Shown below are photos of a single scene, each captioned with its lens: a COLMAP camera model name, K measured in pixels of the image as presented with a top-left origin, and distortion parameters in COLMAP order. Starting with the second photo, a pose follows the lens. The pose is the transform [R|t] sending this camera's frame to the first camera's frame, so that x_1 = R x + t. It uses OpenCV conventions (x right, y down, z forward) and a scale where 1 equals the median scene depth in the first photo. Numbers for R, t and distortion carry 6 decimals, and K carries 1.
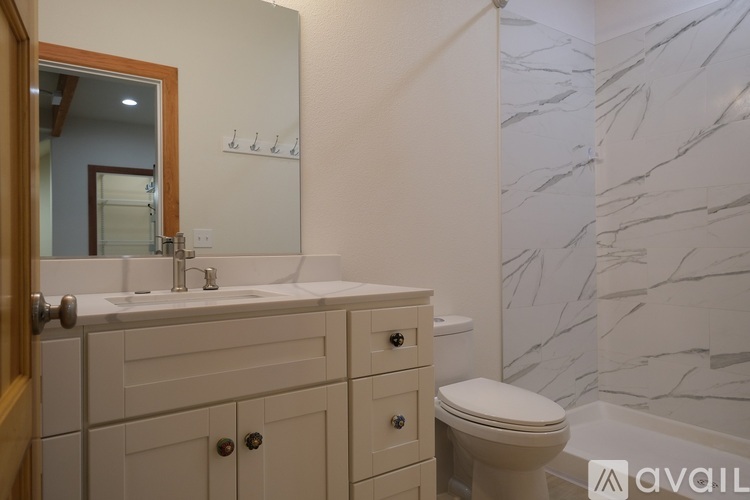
lens RADIAL K [[505.1, 0, 375.4], [0, 505.1, 251.1], [0, 0, 1]] dist [0.002691, 0.000180]
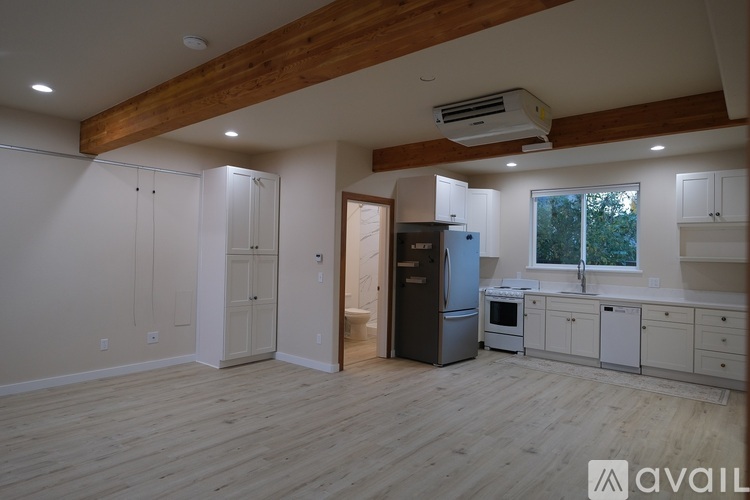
lens RADIAL K [[455.8, 0, 378.0], [0, 455.8, 247.3], [0, 0, 1]] dist [0.003249, -0.005131]
pose [[0.256747, 0.005657, -0.966462, 4.193363], [-0.019986, 0.999800, 0.000543, -0.396726], [0.966272, 0.019177, 0.256809, -2.467271]]
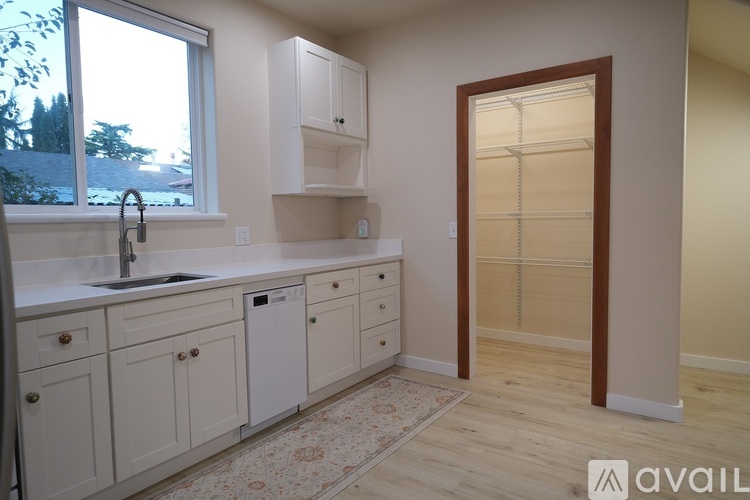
lens RADIAL K [[455.8, 0, 375.5], [0, 455.8, 246.9], [0, 0, 1]] dist [0.003249, -0.005131]
pose [[0.943826, -0.023228, 0.329626, -0.157408], [0.002220, 0.997950, 0.063967, -0.161374], [-0.330436, -0.059642, 0.941942, -0.943193]]
